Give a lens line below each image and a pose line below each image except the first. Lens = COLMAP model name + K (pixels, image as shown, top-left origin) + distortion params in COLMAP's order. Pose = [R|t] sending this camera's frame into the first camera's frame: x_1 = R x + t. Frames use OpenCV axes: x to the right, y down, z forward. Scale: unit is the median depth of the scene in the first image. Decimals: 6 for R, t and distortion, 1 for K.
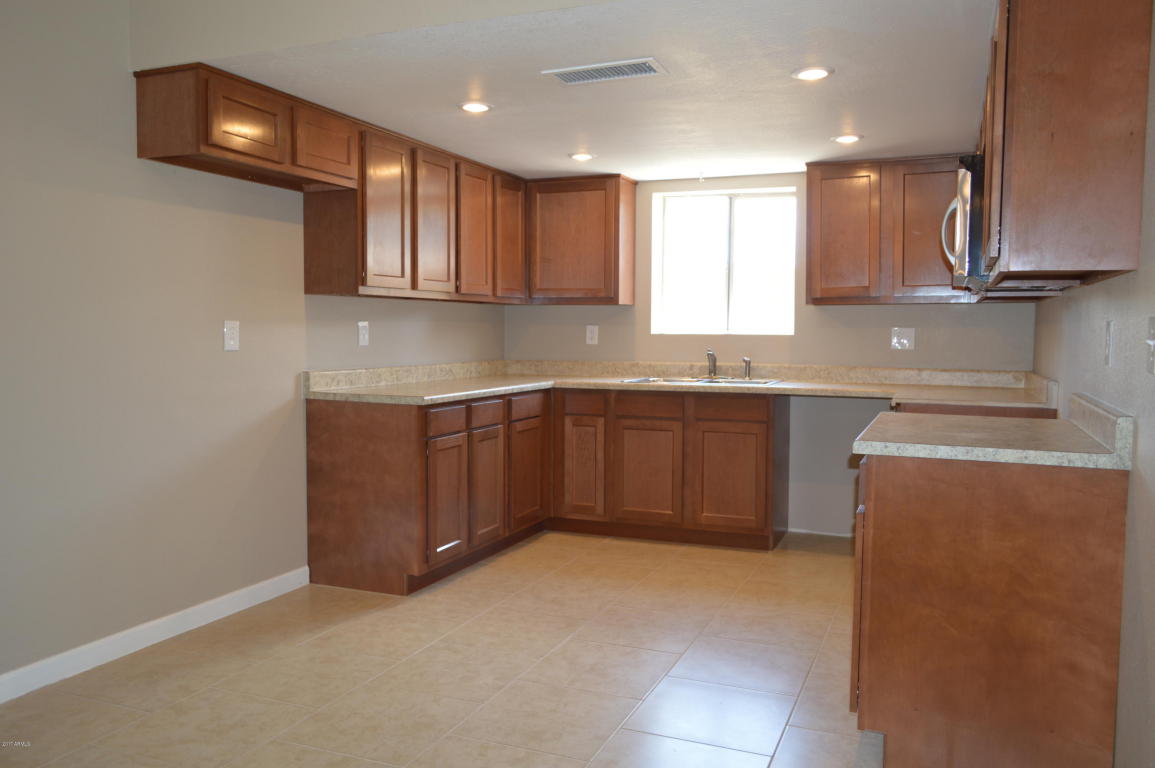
lens RADIAL K [[911.9, 0, 576.7], [0, 911.9, 382.8], [0, 0, 1]] dist [-0.026877, 0.031679]
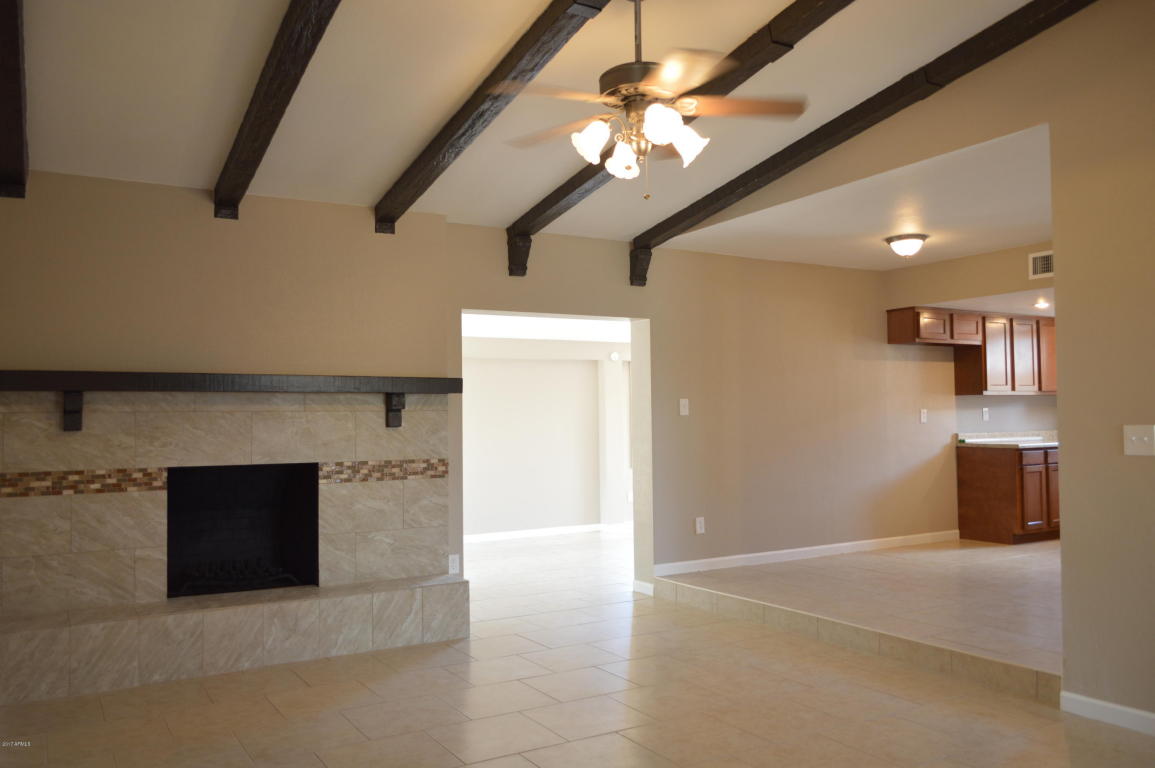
lens RADIAL K [[911.9, 0, 582.0], [0, 911.9, 384.8], [0, 0, 1]] dist [-0.026877, 0.031679]
pose [[0.806190, -0.038987, -0.590371, 0.201359], [-0.014419, 0.996236, -0.085479, 0.056656], [0.591482, 0.077425, 0.802593, -0.986597]]
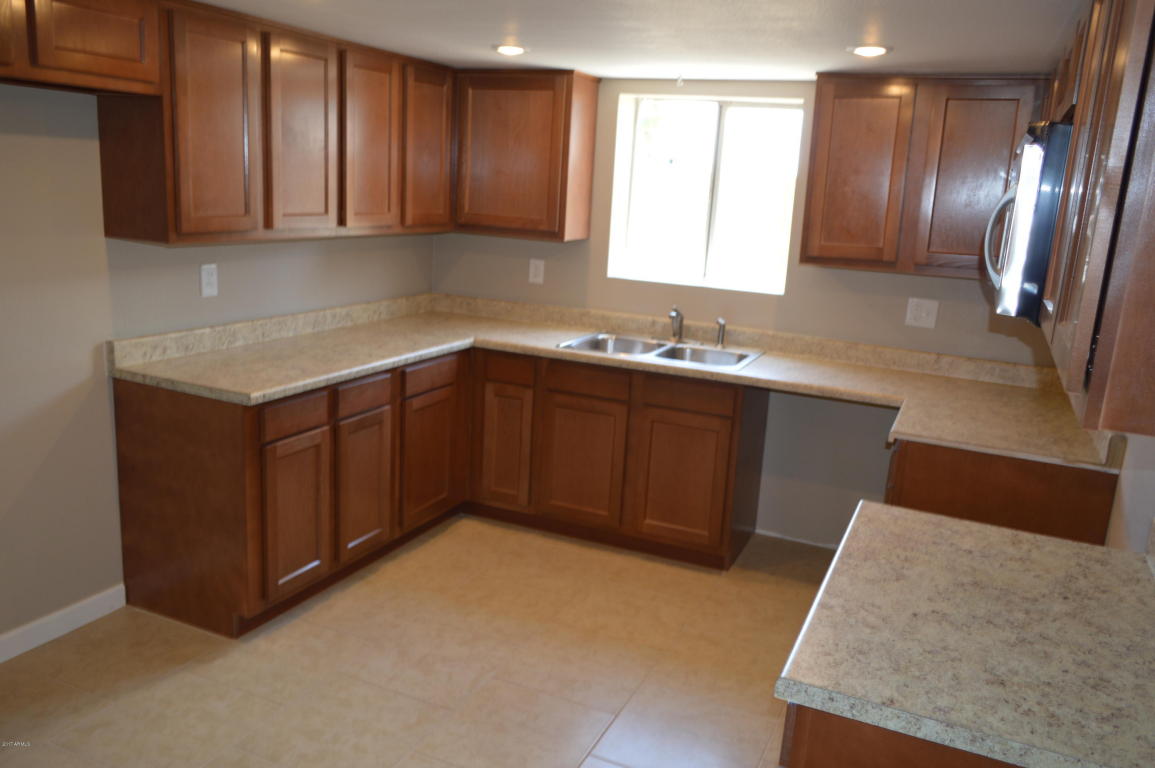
lens RADIAL K [[911.9, 0, 577.2], [0, 911.9, 385.0], [0, 0, 1]] dist [-0.026877, 0.031679]
pose [[0.998096, 0.058404, -0.019821, 0.089067], [-0.054484, 0.985544, 0.160421, -0.100779], [0.028903, -0.159036, 0.986850, 0.228987]]
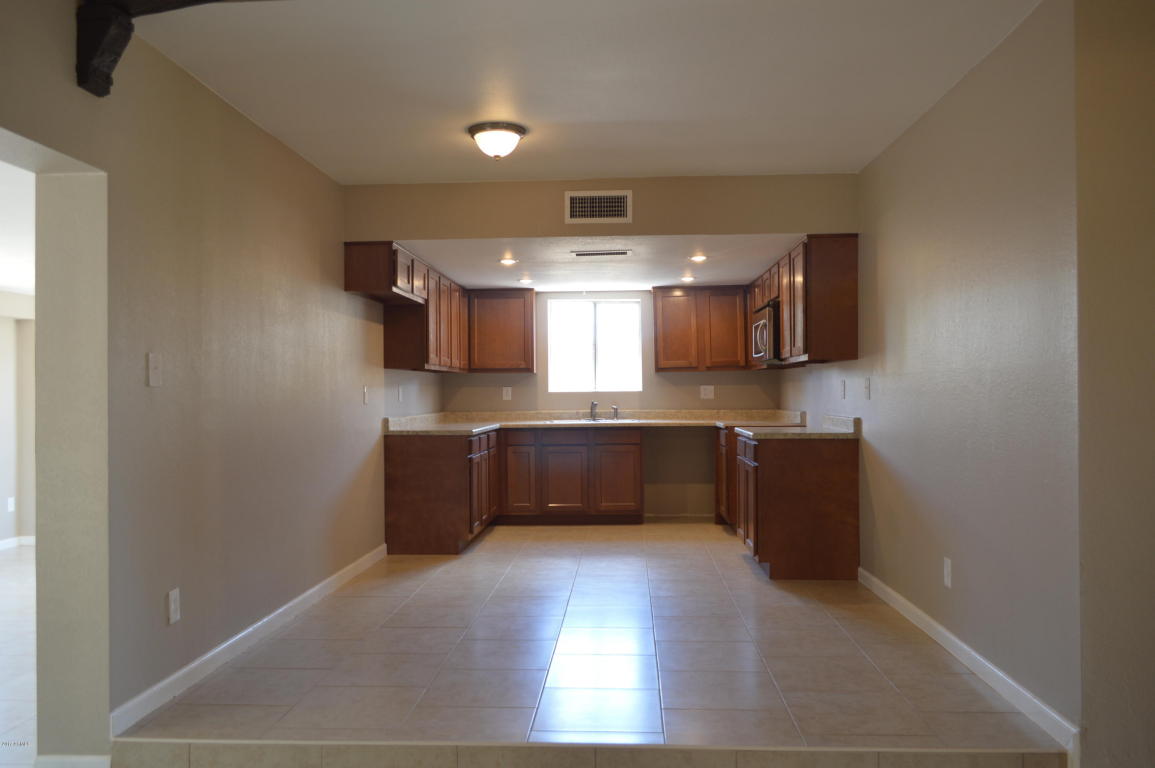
lens RADIAL K [[911.9, 0, 578.8], [0, 911.9, 383.4], [0, 0, 1]] dist [-0.026877, 0.031679]
pose [[0.943806, -0.011244, 0.330307, -0.429958], [0.033623, 0.997502, -0.062116, 0.031943], [-0.328784, 0.069731, 0.941827, -0.510126]]
